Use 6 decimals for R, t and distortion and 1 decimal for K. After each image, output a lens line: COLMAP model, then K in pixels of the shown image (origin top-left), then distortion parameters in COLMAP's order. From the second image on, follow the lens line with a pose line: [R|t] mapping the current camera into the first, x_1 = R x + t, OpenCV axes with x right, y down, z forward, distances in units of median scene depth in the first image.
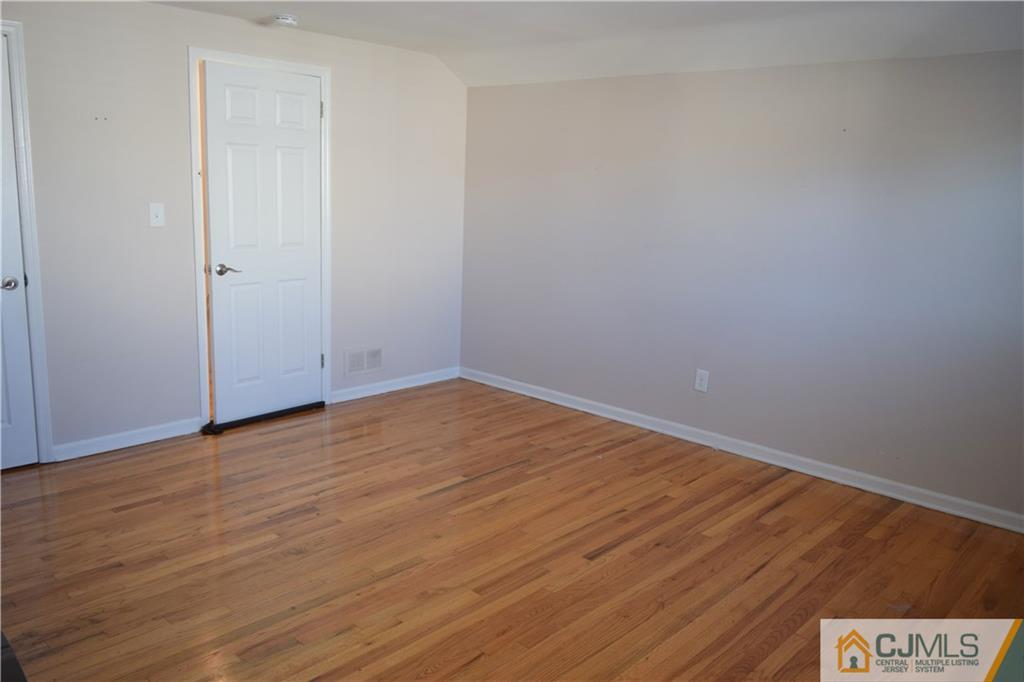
lens RADIAL K [[811.1, 0, 512.0], [0, 811.1, 341.0], [0, 0, 1]] dist [-0.007127, 0.000014]
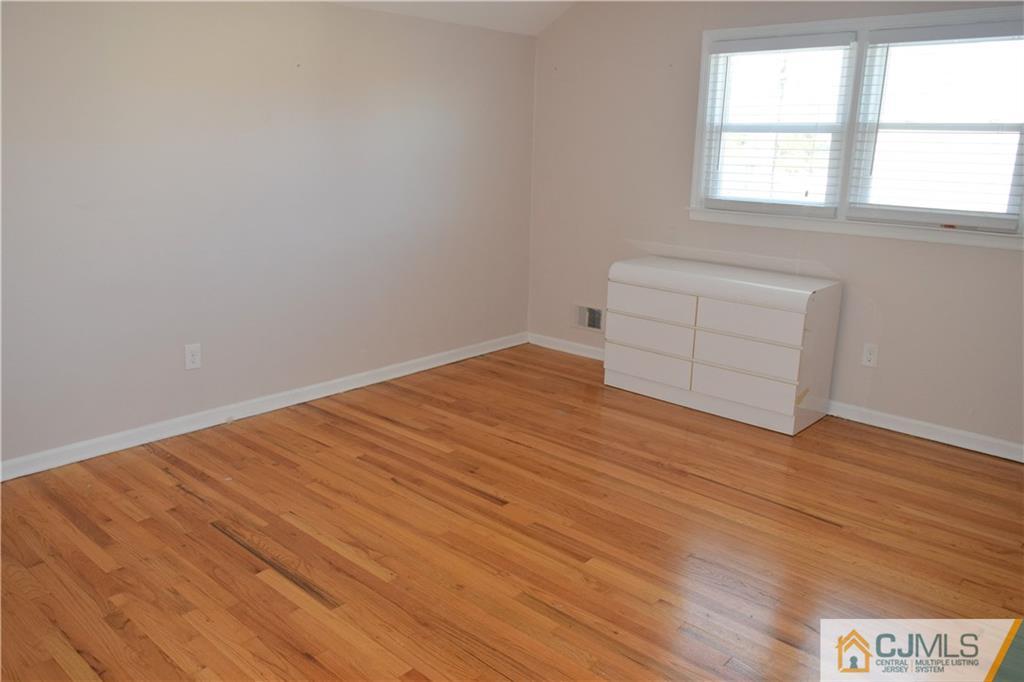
lens RADIAL K [[801.6, 0, 510.4], [0, 801.6, 340.4], [0, 0, 1]] dist [-0.006284, -0.003312]
pose [[-0.023452, -0.283769, 0.958606, -0.701657], [0.172962, 0.943258, 0.283457, -0.180613], [-0.984649, 0.172450, 0.026960, 0.802841]]
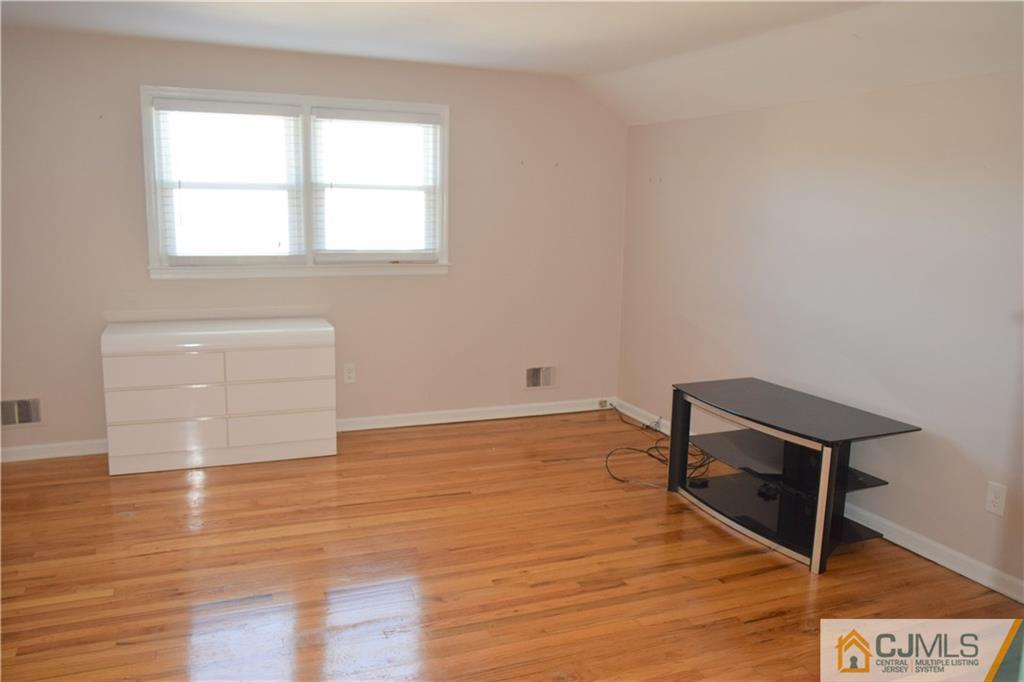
lens RADIAL K [[811.1, 0, 512.0], [0, 811.1, 341.0], [0, 0, 1]] dist [-0.007127, 0.000014]
pose [[-0.914708, -0.127244, 0.383560, -0.415522], [0.020524, 0.933282, 0.358557, -0.290282], [-0.403594, 0.335847, -0.851069, 1.367611]]
